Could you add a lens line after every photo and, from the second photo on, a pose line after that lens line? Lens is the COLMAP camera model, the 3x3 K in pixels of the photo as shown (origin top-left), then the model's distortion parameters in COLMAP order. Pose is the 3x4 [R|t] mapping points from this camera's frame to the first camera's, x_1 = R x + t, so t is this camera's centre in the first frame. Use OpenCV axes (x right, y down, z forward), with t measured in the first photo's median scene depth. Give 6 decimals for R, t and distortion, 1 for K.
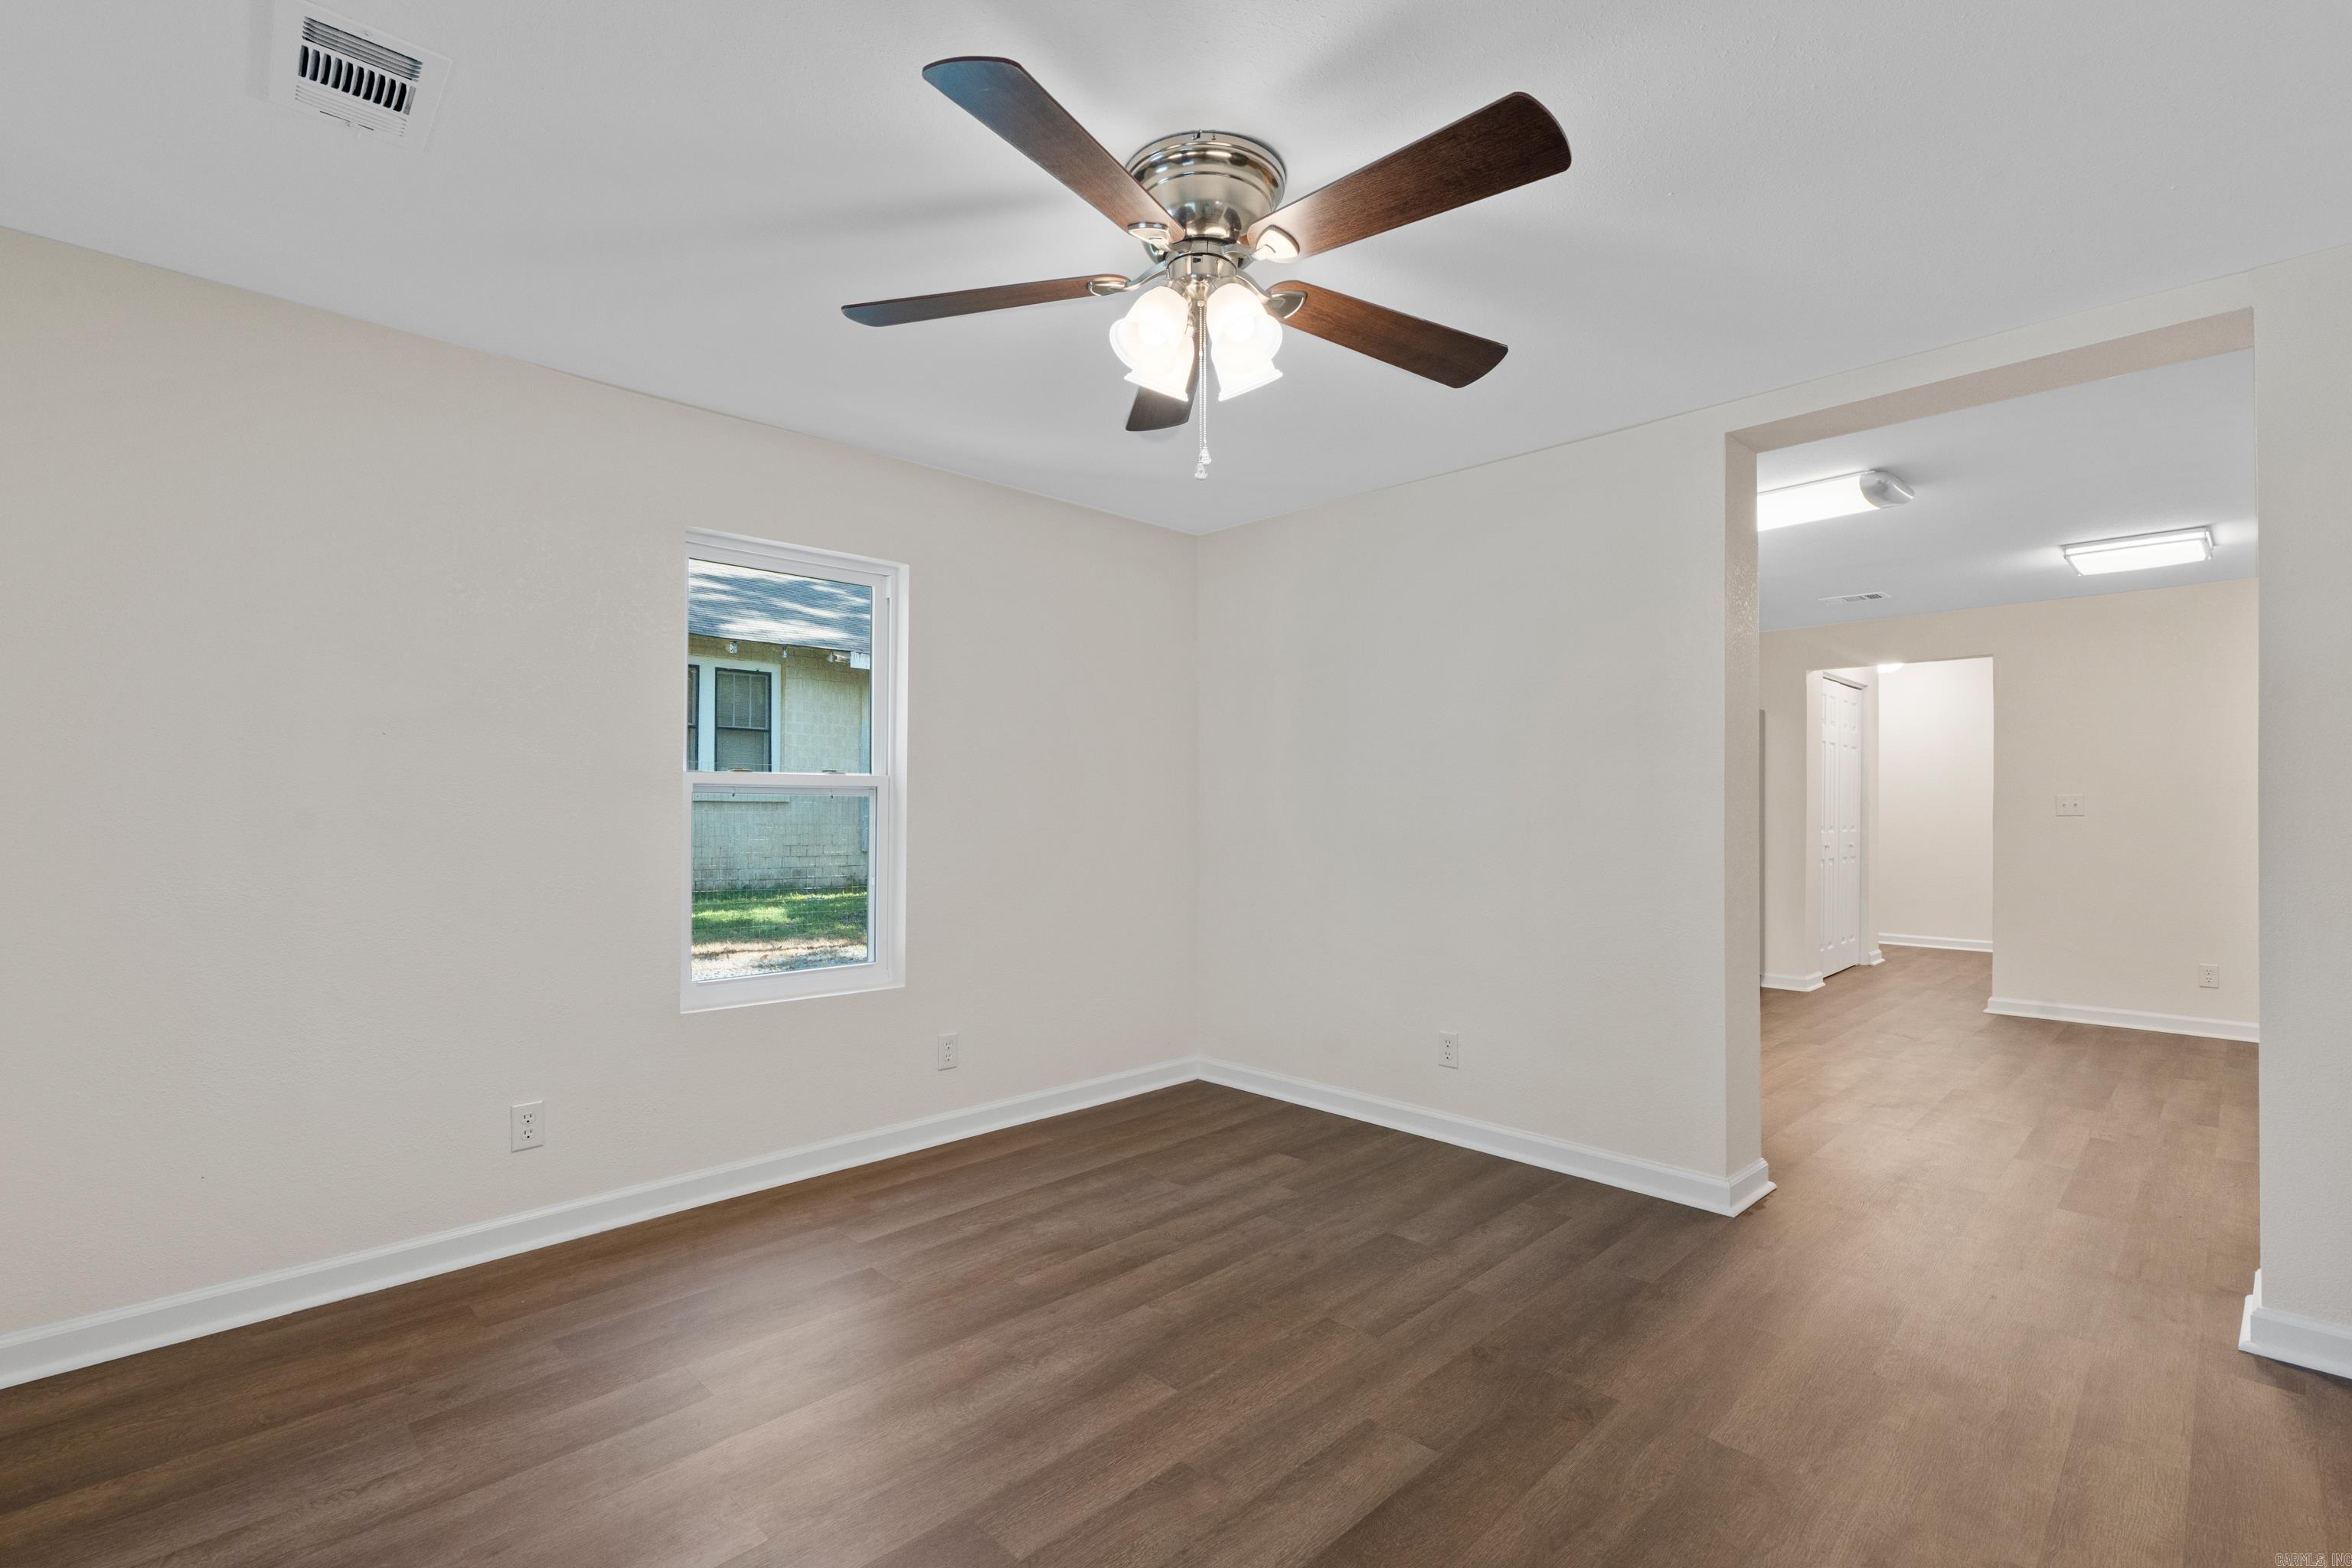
lens RADIAL K [[1070.2, 0, 1173.0], [0, 1070.2, 795.9], [0, 0, 1]] dist [-0.002085, 0.001475]
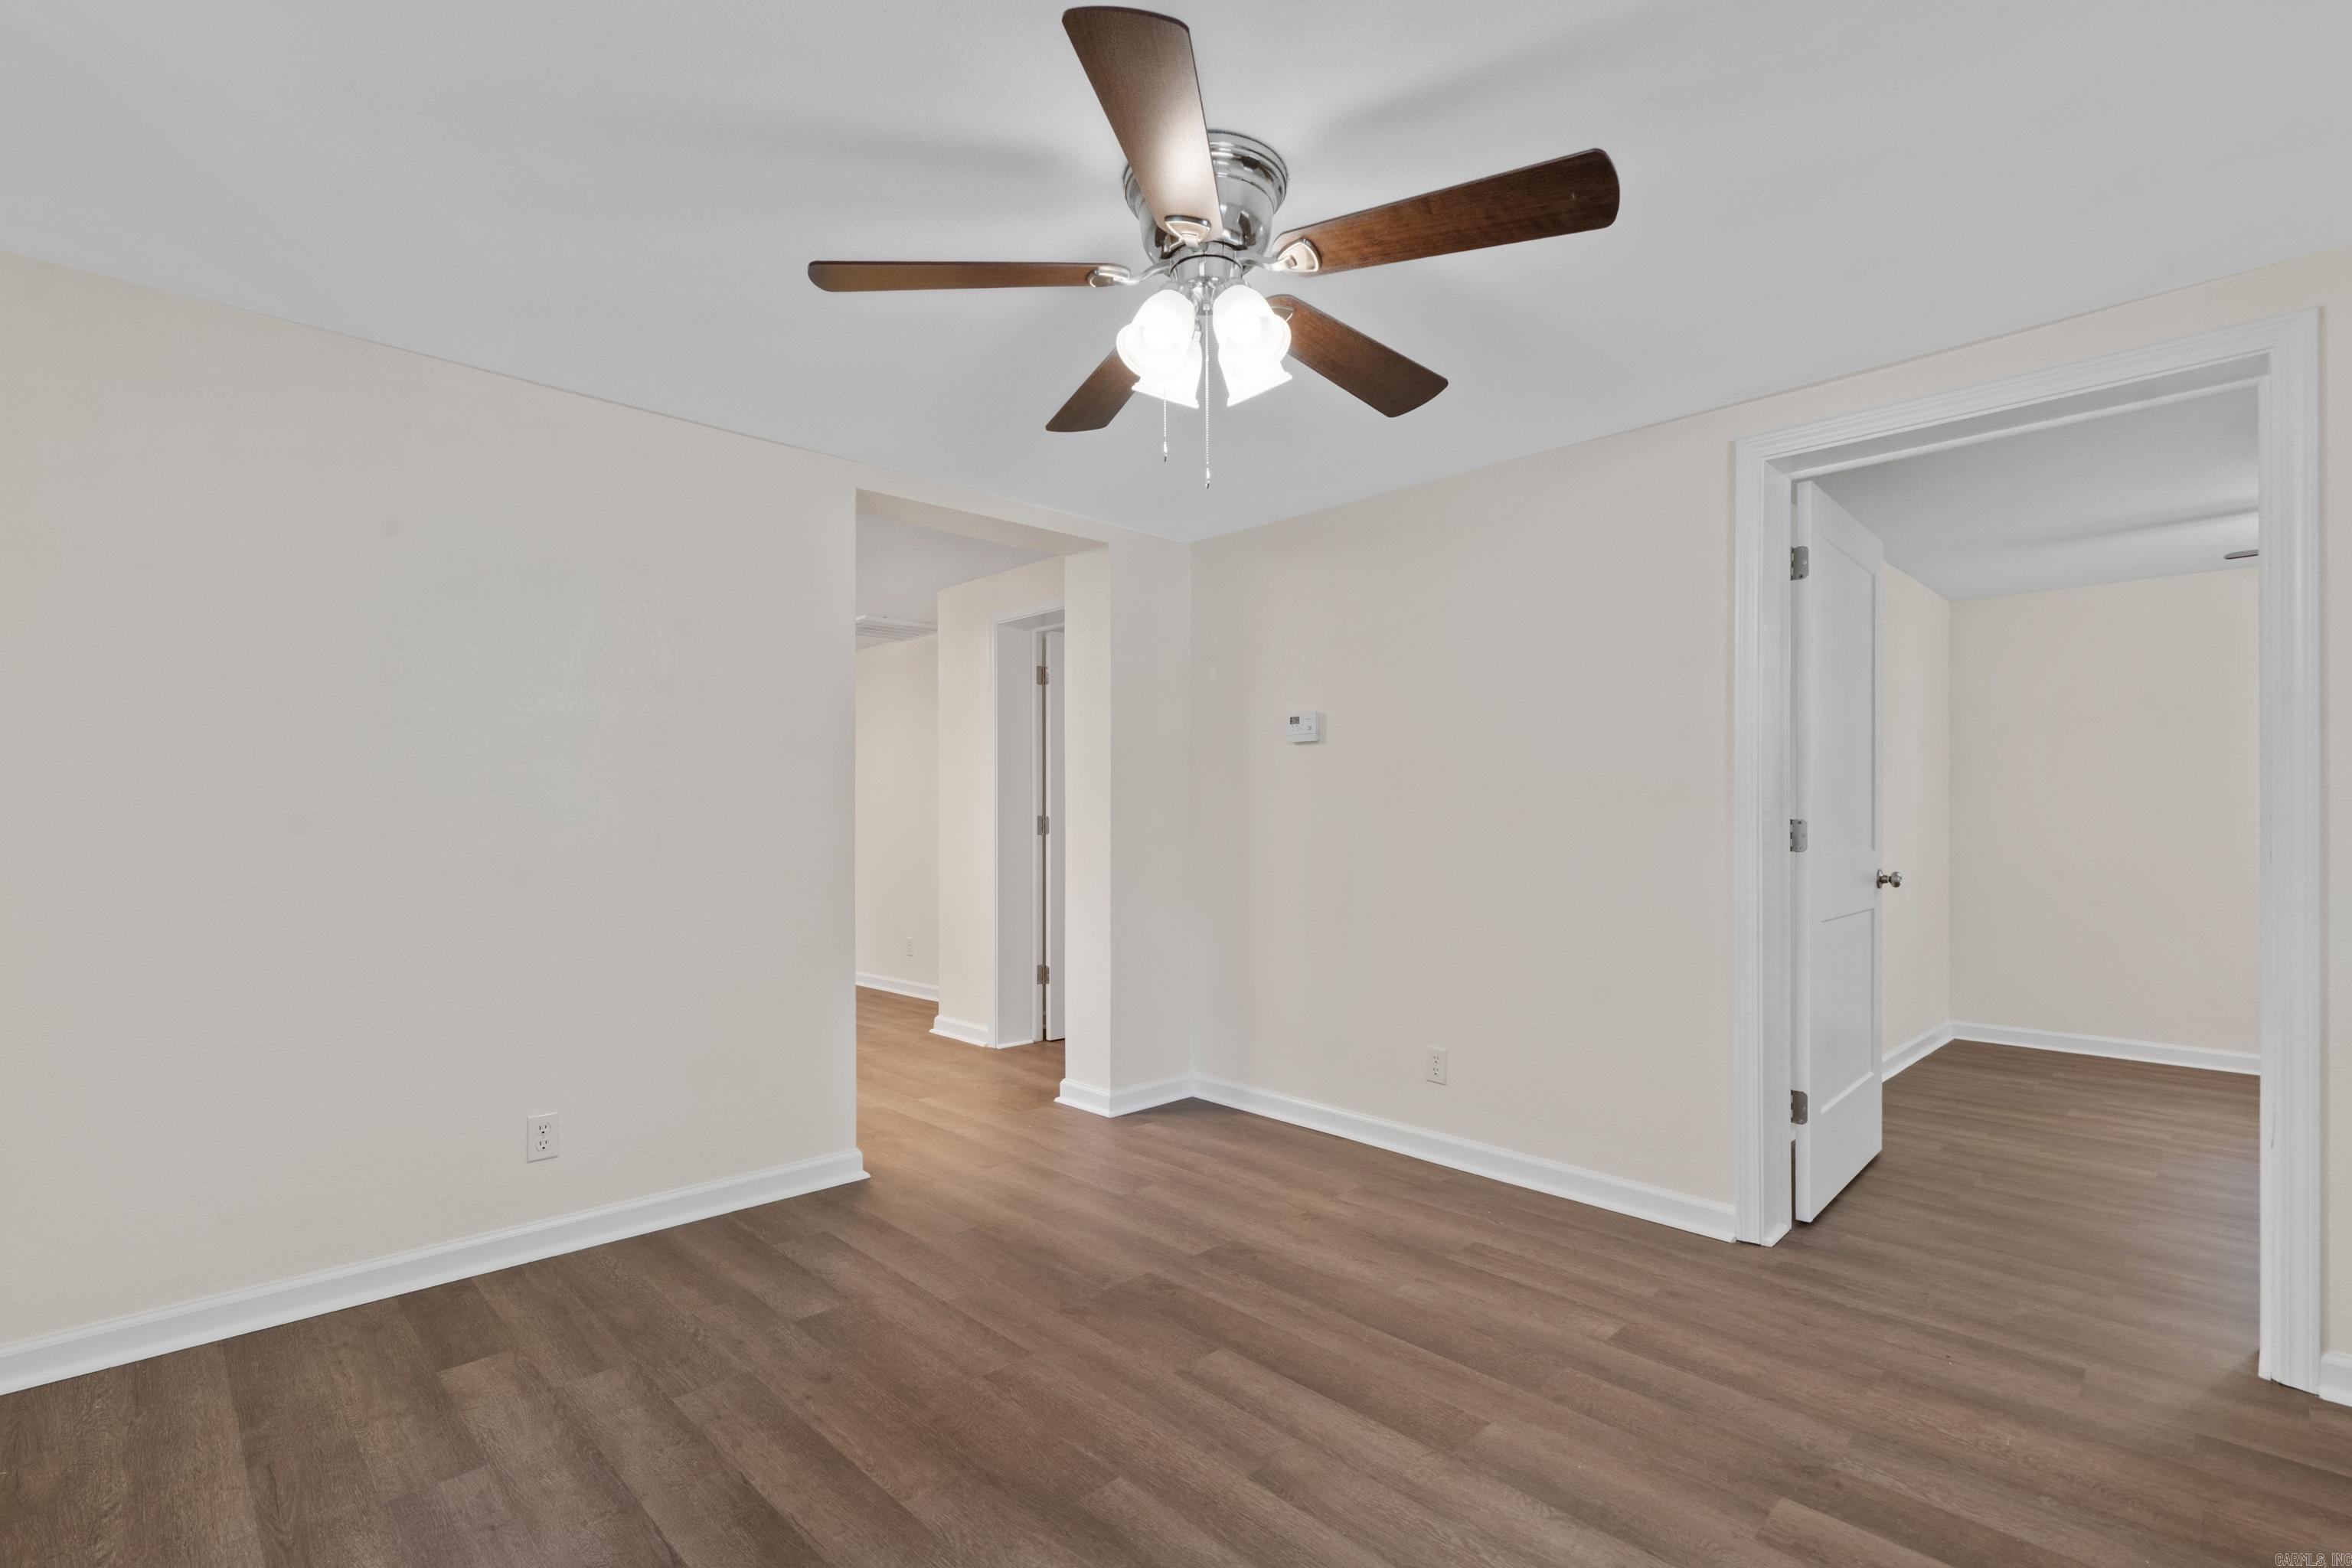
lens RADIAL K [[1073.8, 0, 1177.3], [0, 1073.8, 777.8], [0, 0, 1]] dist [-0.000937, 0.000095]
pose [[0.006922, 0.035015, 0.999363, -0.685735], [-0.009671, 0.999342, -0.034948, 0.003876], [-0.999929, -0.009423, 0.007256, 0.716727]]
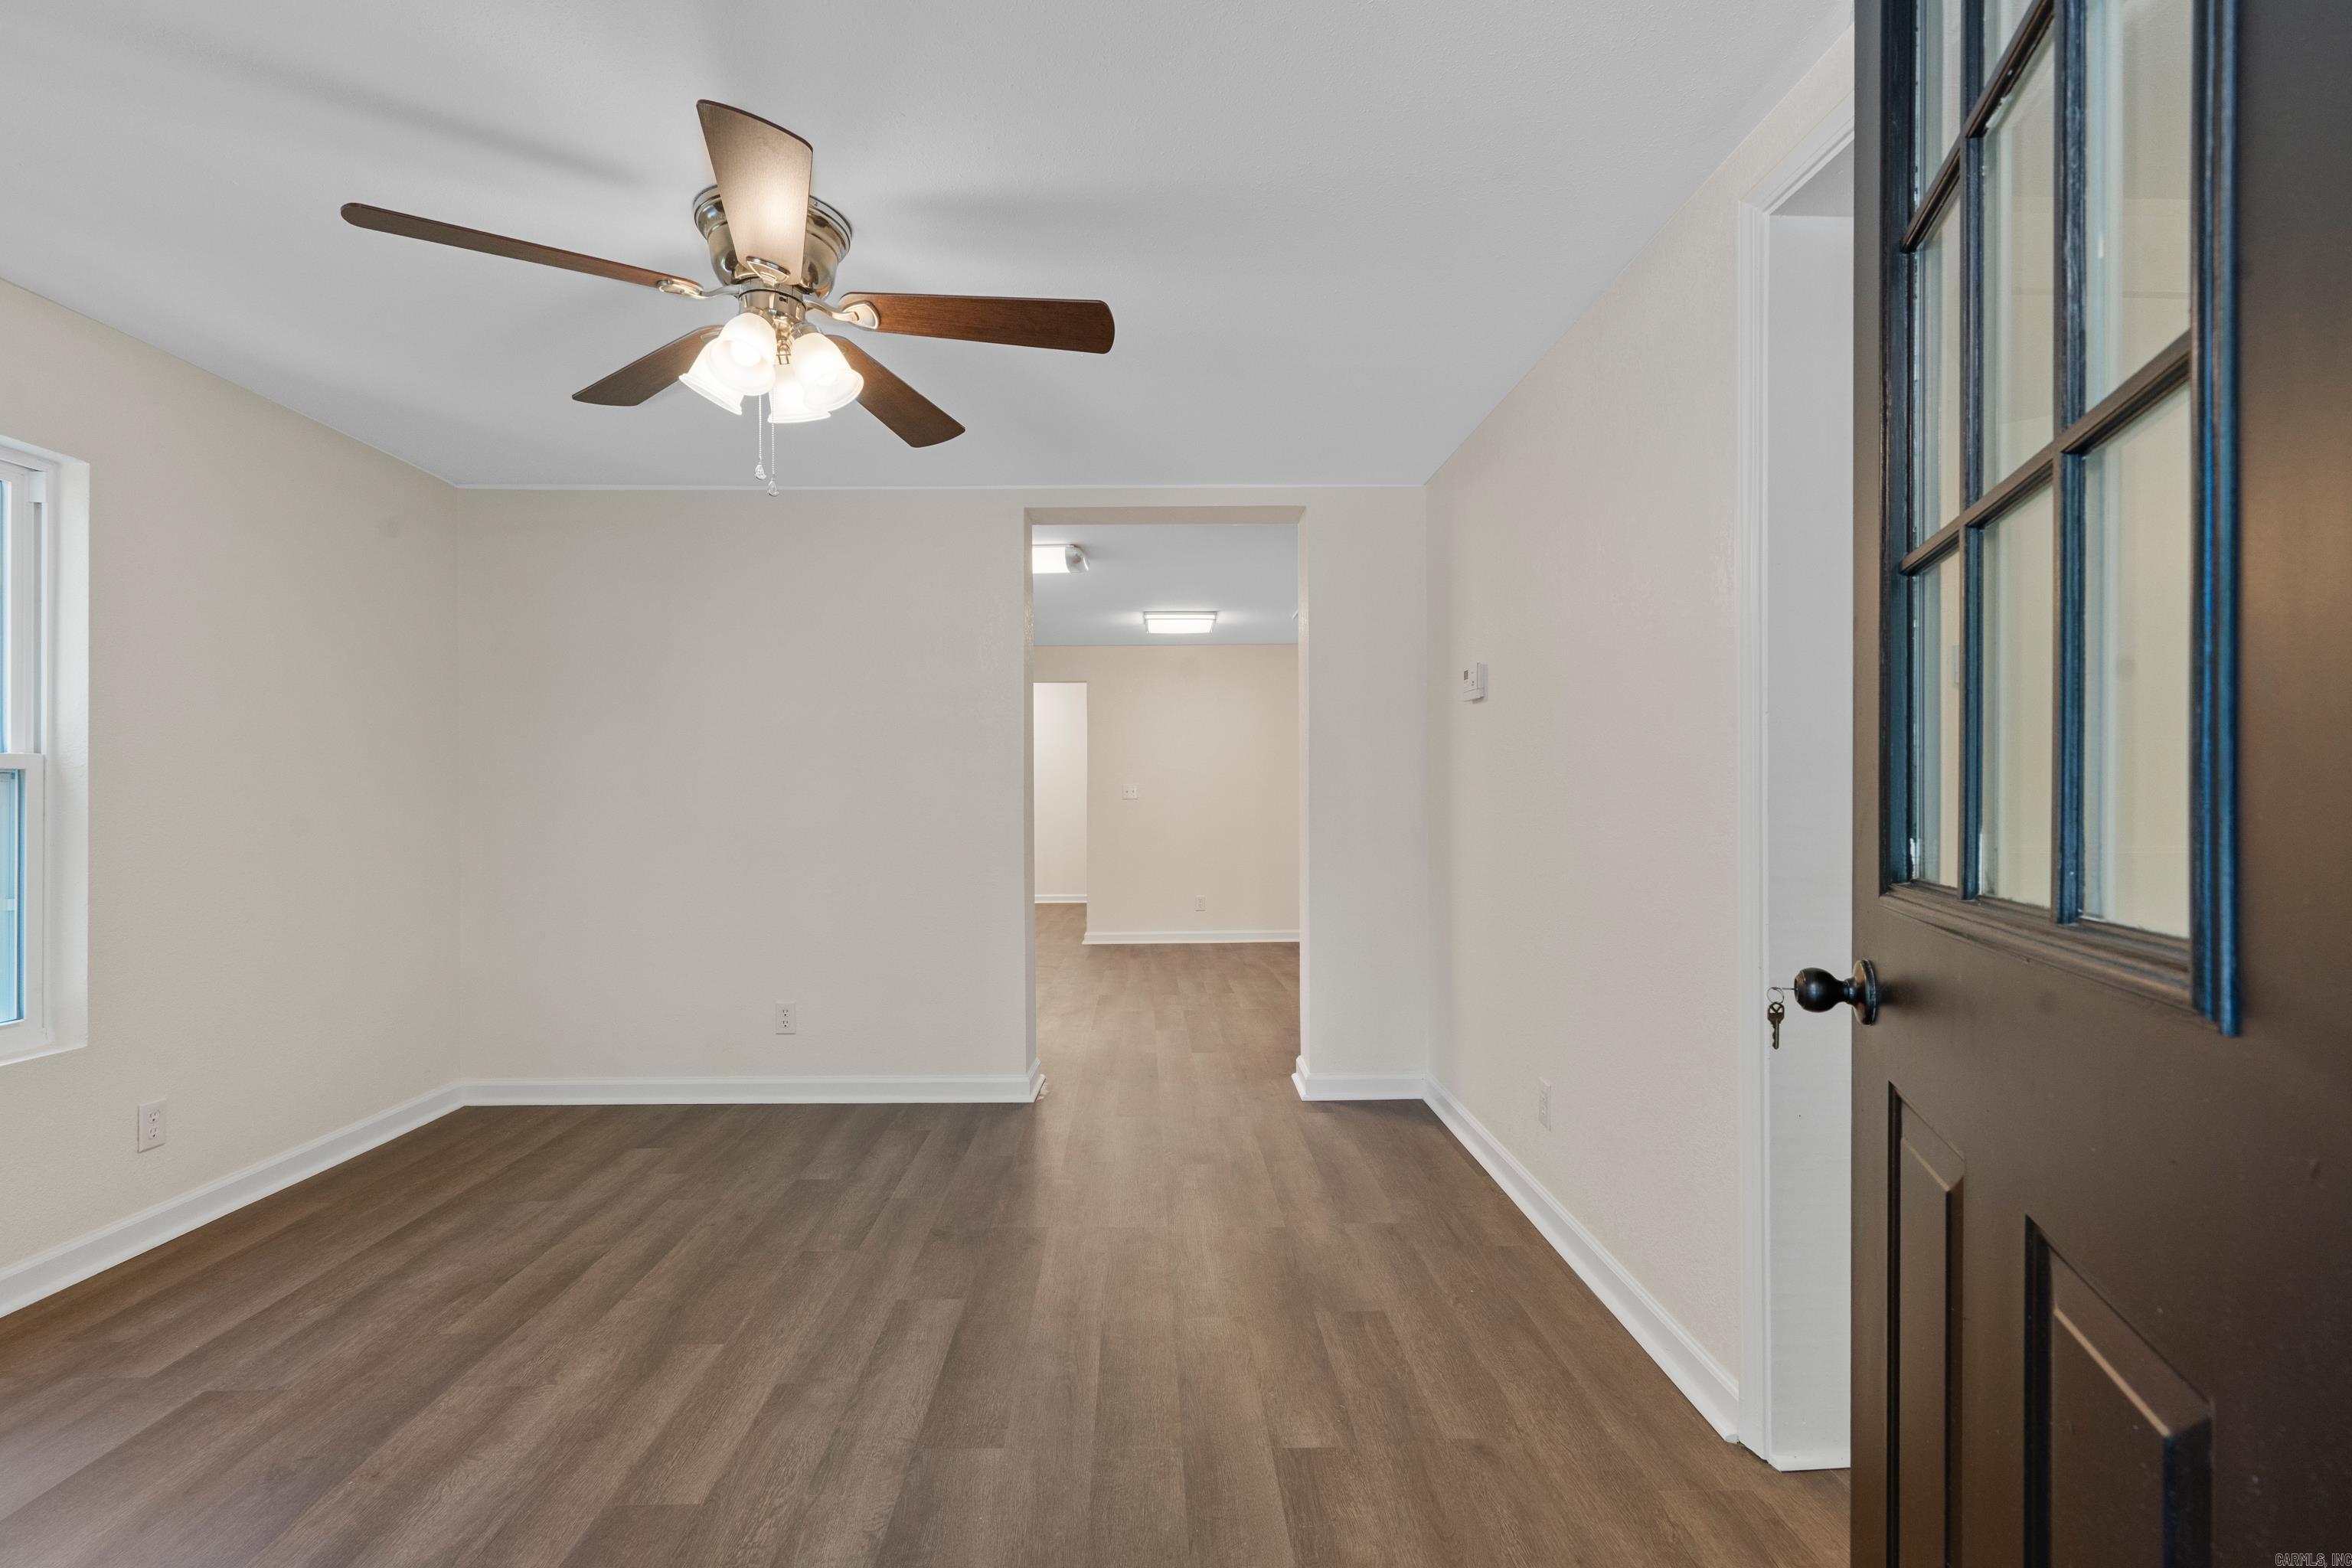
lens RADIAL K [[1070.2, 0, 1173.0], [0, 1070.2, 795.9], [0, 0, 1]] dist [-0.002085, 0.001475]
pose [[0.685235, -0.005520, 0.728301, -0.347533], [-0.002438, 0.999948, 0.009873, 0.000057], [-0.728318, -0.008541, 0.685186, -0.036717]]
